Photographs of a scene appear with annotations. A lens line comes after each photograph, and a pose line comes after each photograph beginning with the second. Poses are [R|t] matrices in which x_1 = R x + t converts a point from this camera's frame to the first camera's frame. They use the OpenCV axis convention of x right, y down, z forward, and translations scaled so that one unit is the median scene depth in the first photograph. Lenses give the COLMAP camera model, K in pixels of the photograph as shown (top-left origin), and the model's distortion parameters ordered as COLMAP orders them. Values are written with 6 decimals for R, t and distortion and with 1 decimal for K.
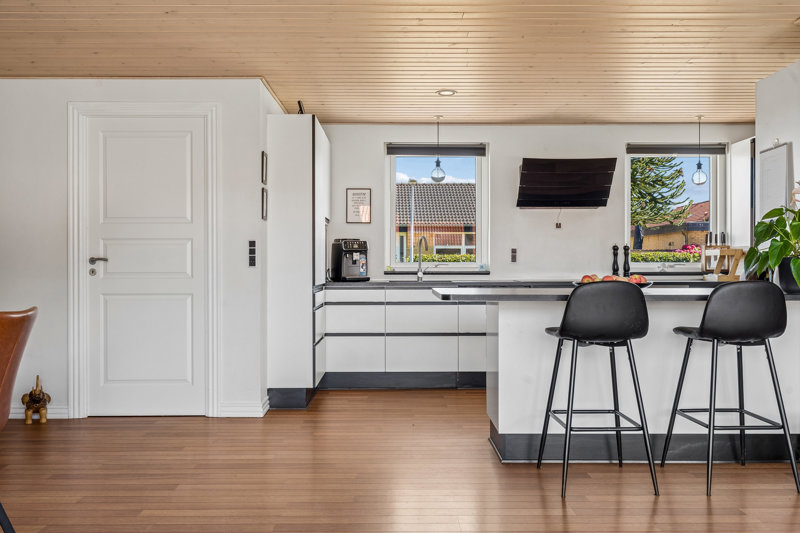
lens RADIAL K [[820.7, 0, 400.0], [0, 820.7, 266.5], [0, 0, 1]] dist [0.012888, 0.020872]
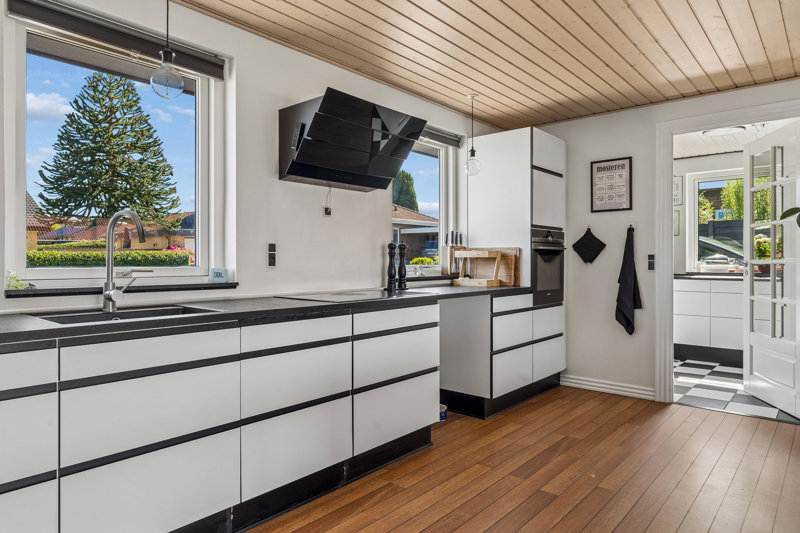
lens RADIAL K [[505.4, 0, 400.0], [0, 505.4, 266.5], [0, 0, 1]] dist [-0.000110, -0.000285]
pose [[0.664112, -0.007338, 0.747597, -0.081343], [-0.001714, 0.999934, 0.011337, -0.009754], [-0.747631, -0.008811, 0.664056, 0.710012]]
